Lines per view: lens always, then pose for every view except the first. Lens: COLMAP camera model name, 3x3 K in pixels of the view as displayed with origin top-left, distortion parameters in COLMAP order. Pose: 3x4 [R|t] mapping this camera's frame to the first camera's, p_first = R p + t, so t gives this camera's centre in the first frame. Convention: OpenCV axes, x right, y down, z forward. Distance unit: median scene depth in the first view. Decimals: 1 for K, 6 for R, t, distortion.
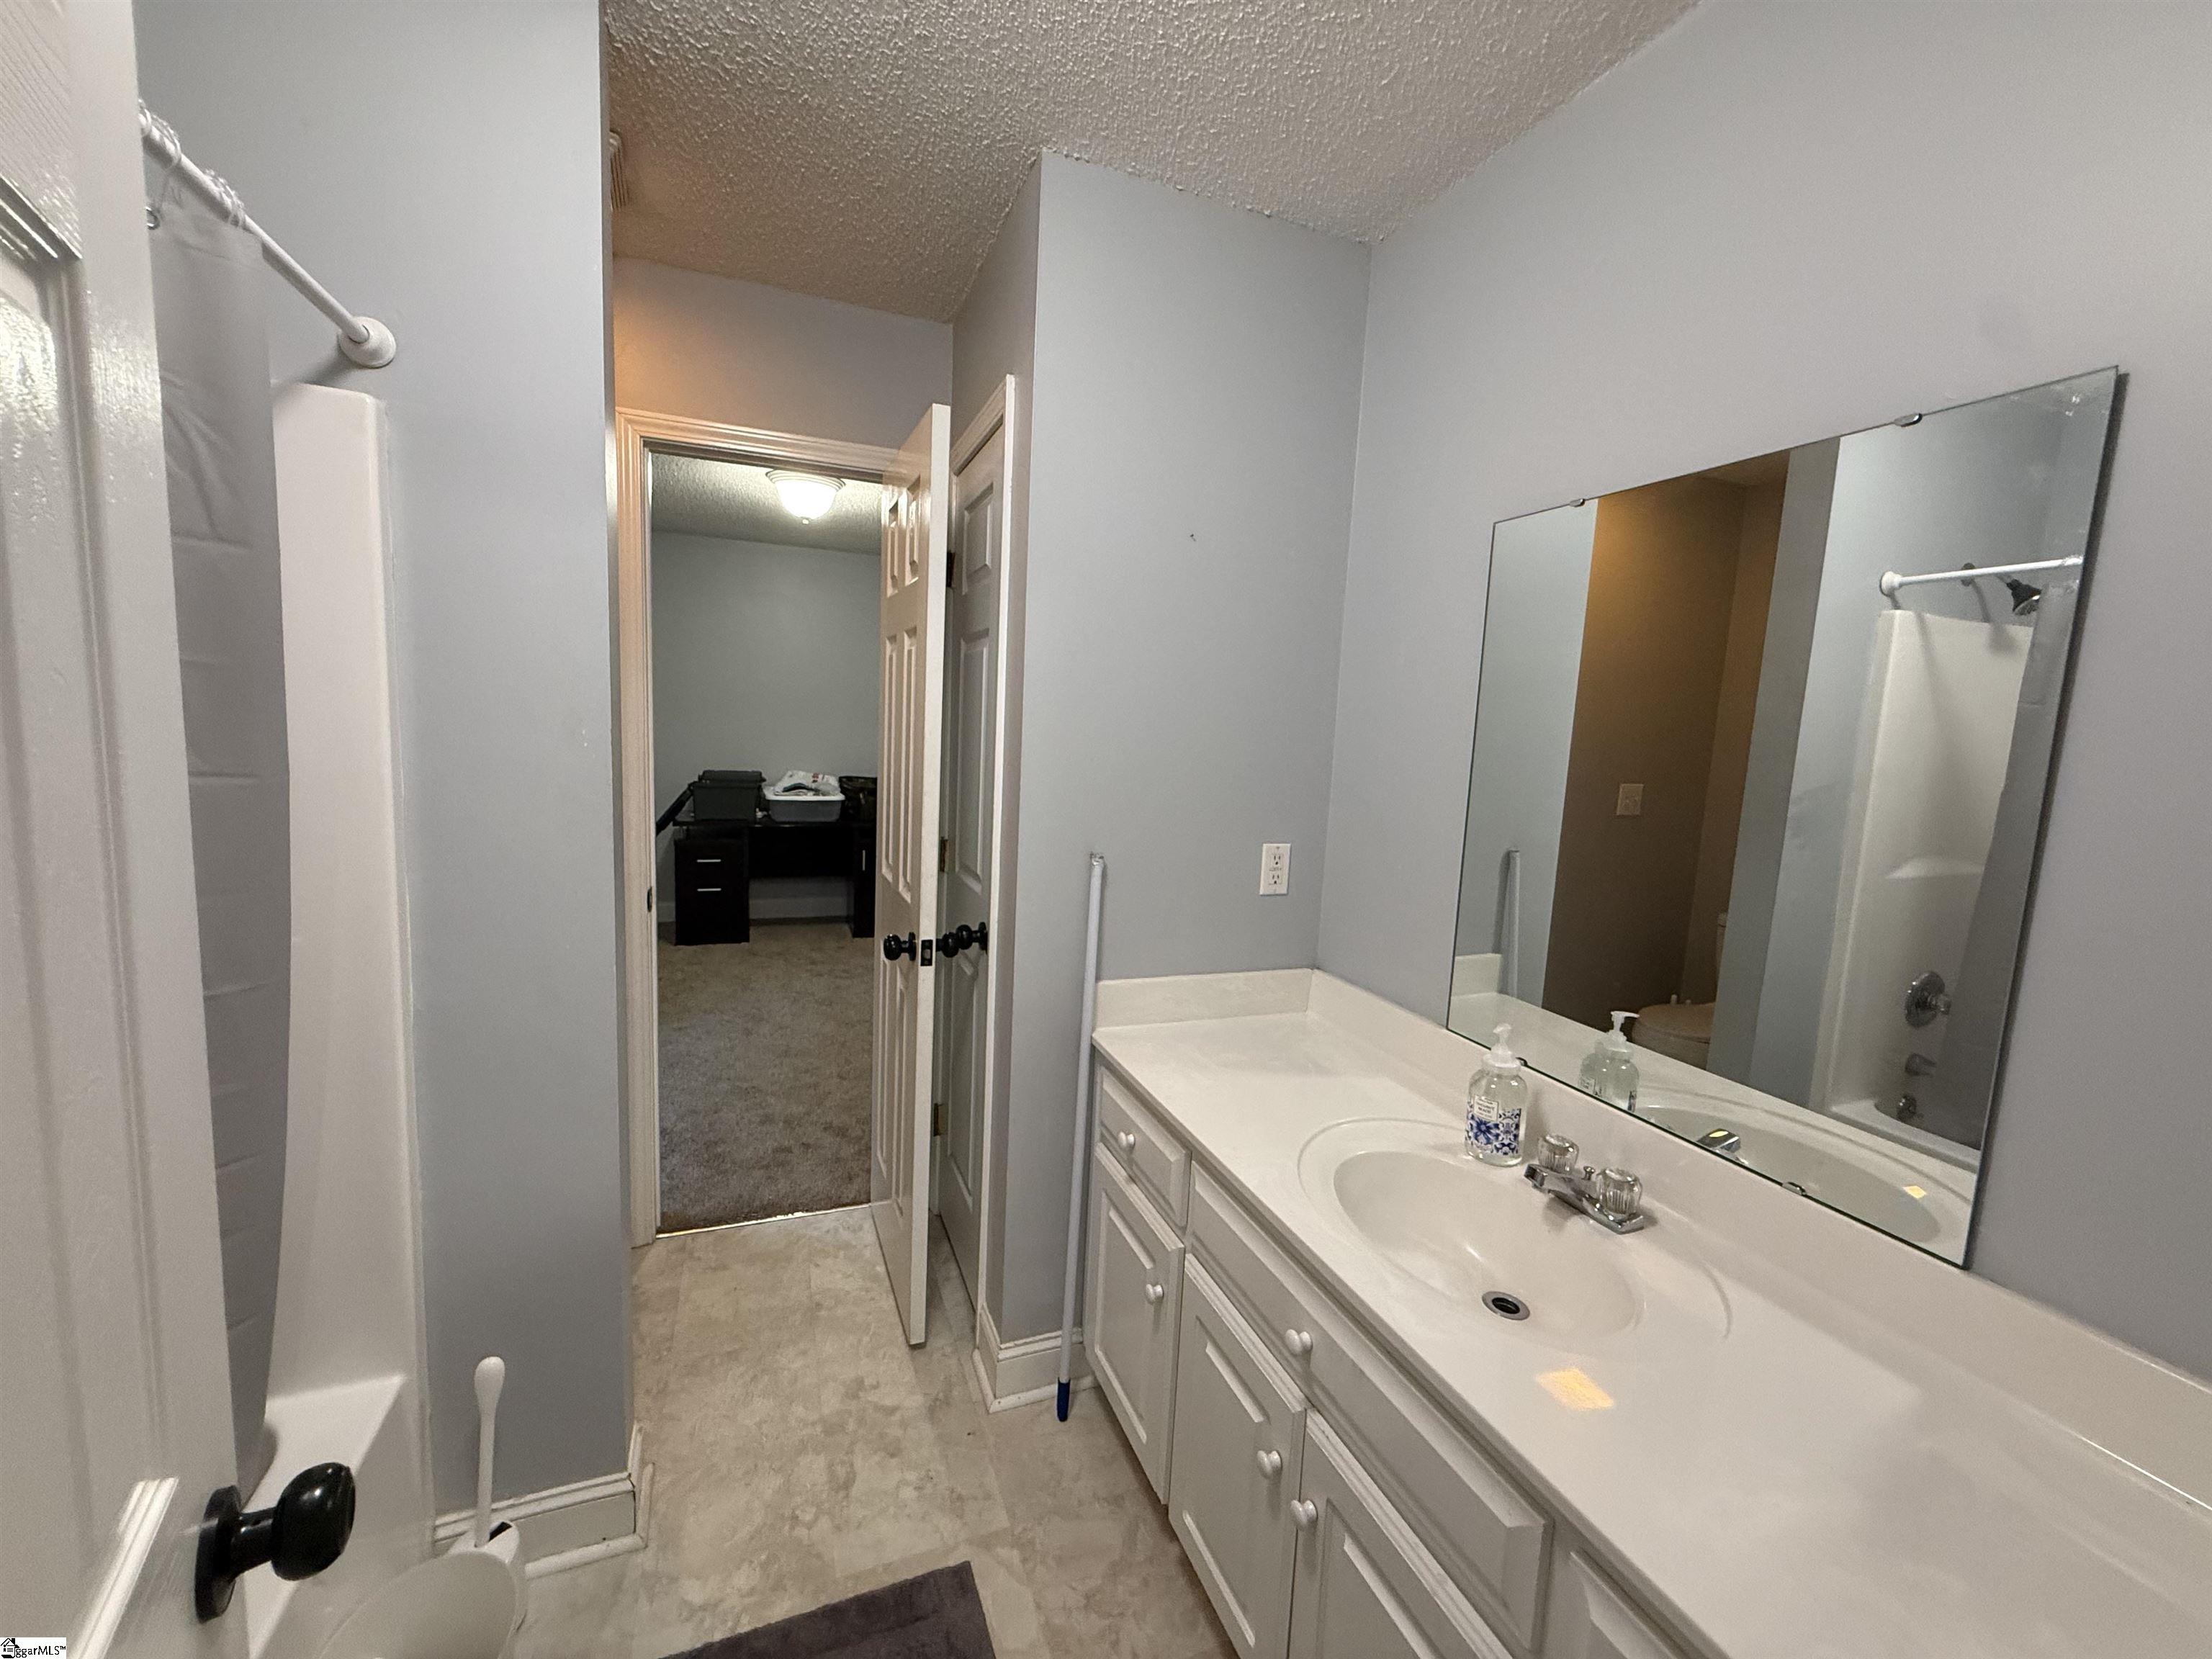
lens RADIAL K [[880.3, 0, 1108.9], [0, 880.3, 826.9], [0, 0, 1]] dist [0.000107, 0.000051]
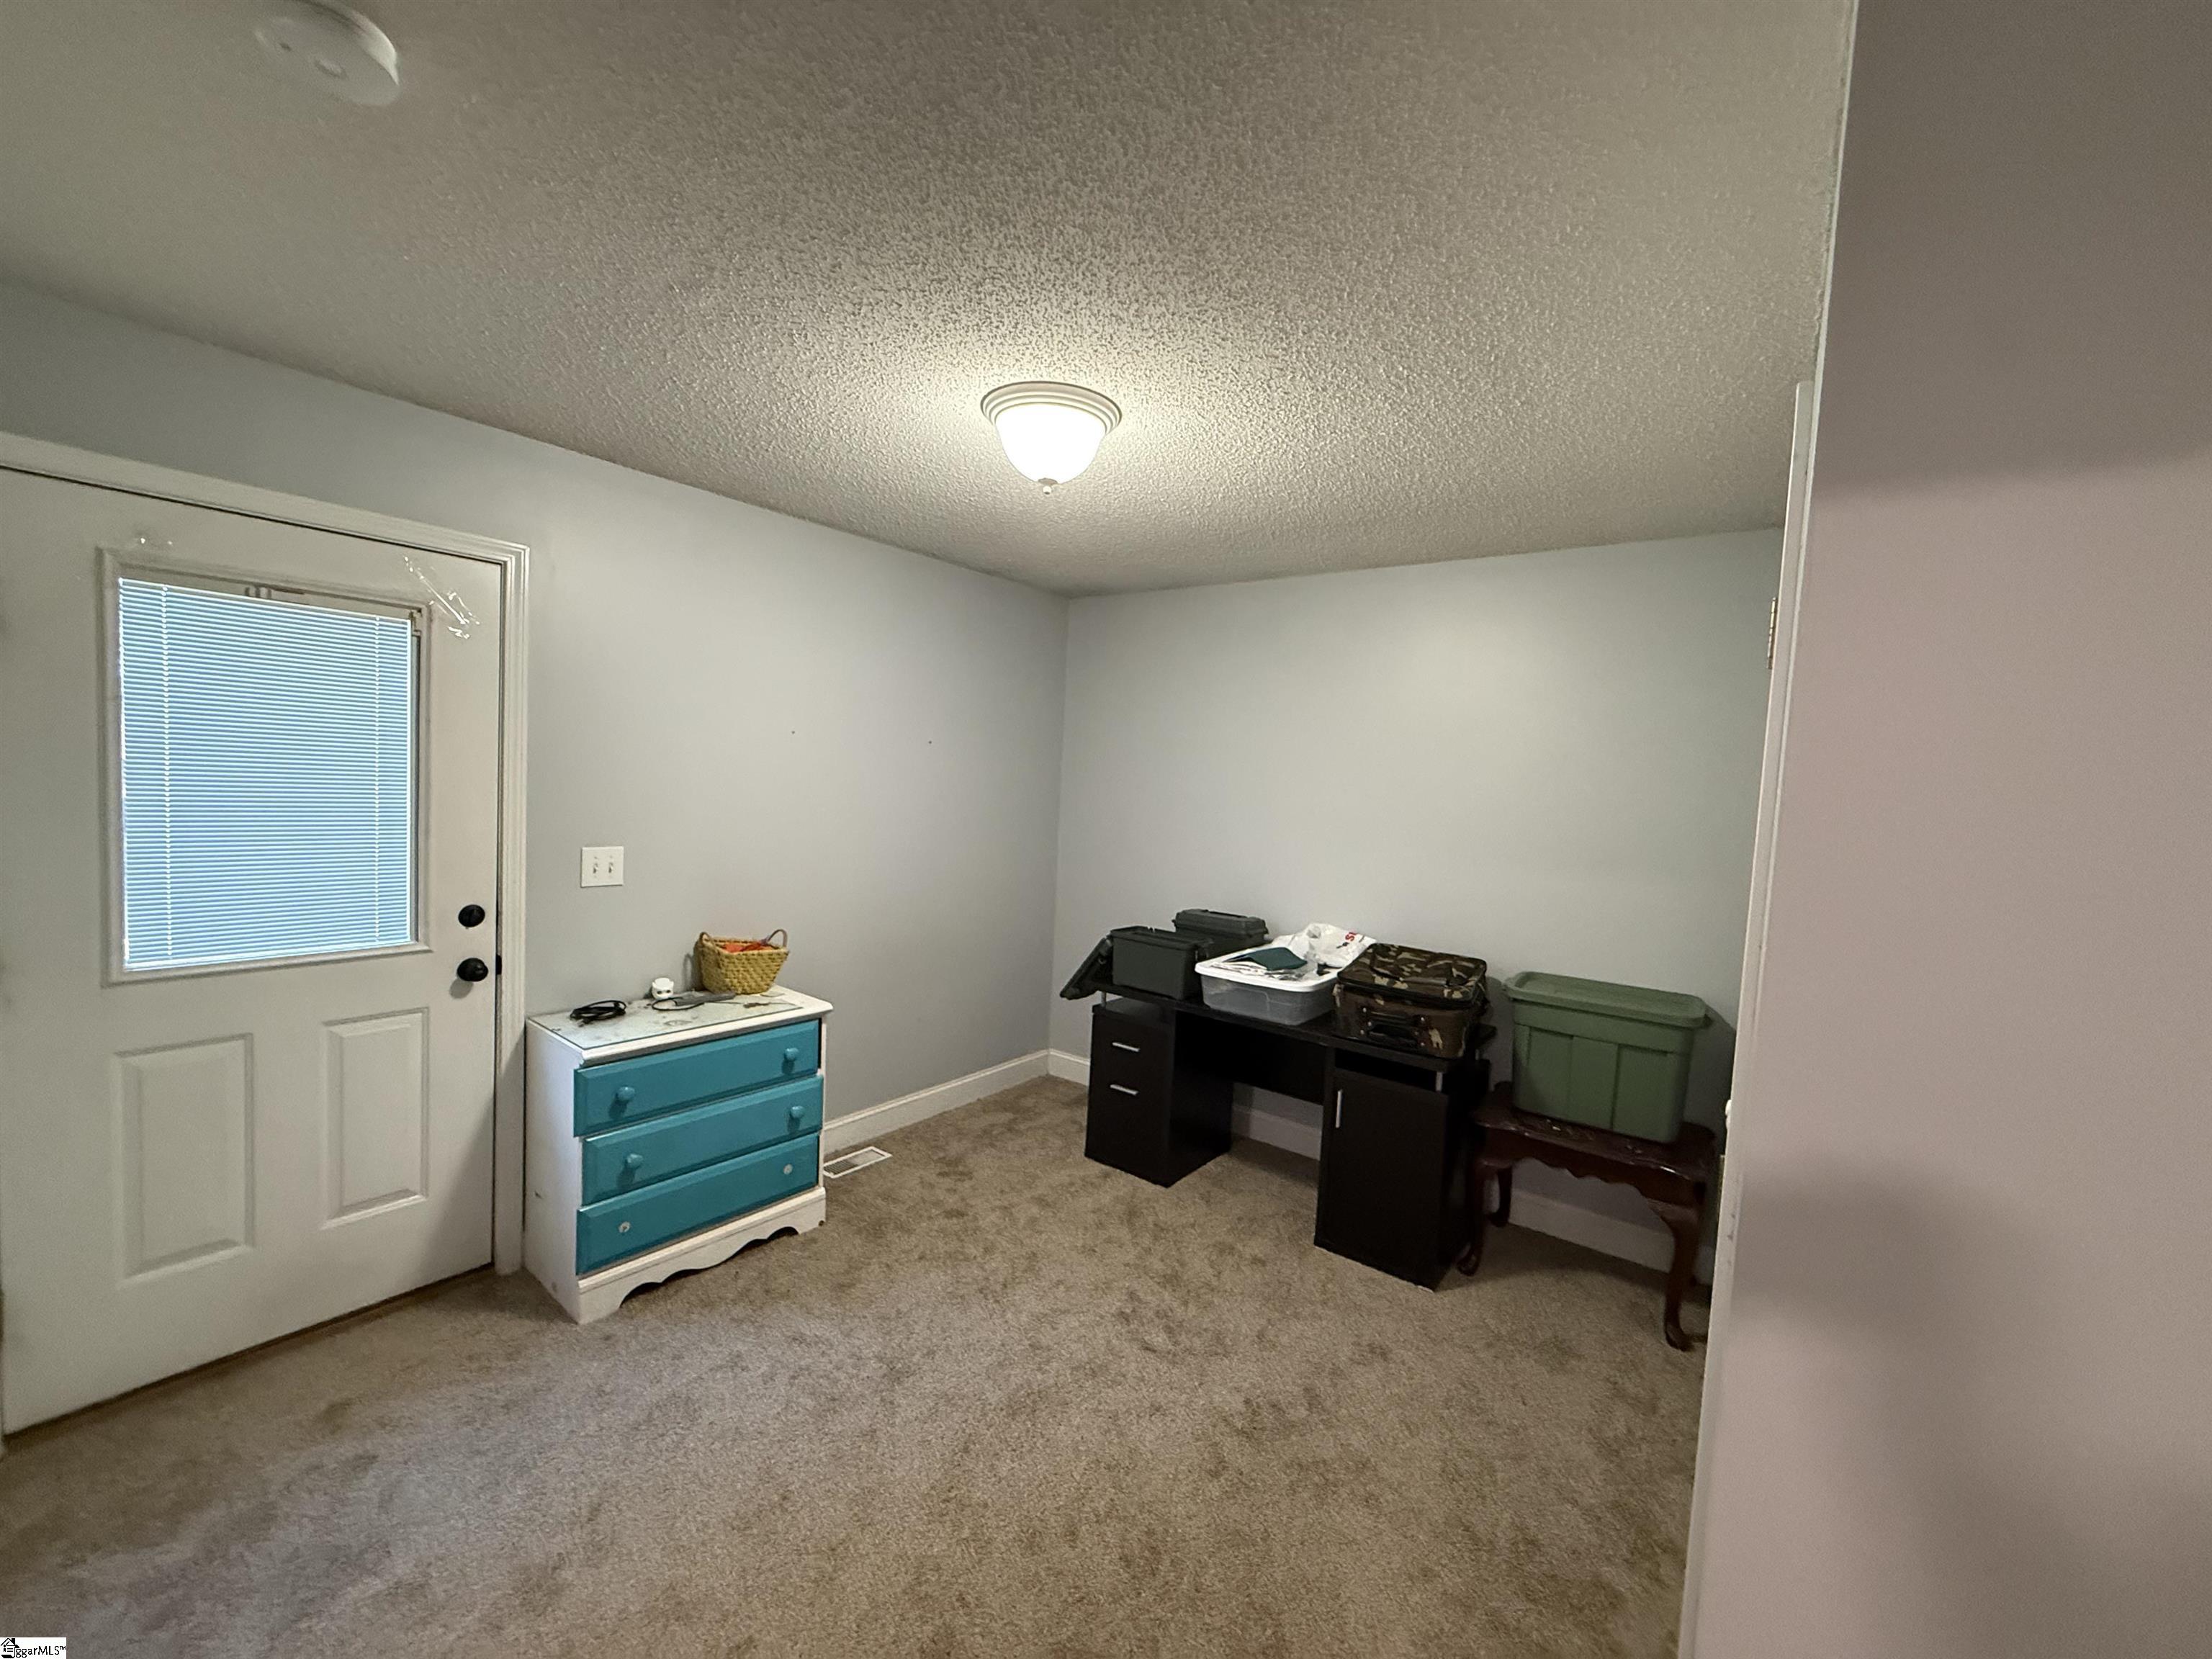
lens RADIAL K [[880.3, 0, 1098.6], [0, 880.3, 822.2], [0, 0, 1]] dist [0.000107, 0.000051]
pose [[0.508692, 0.027028, -0.860524, 0.113068], [-0.126783, 0.990962, -0.043822, -0.101385], [0.851562, 0.131391, 0.507521, 0.619808]]
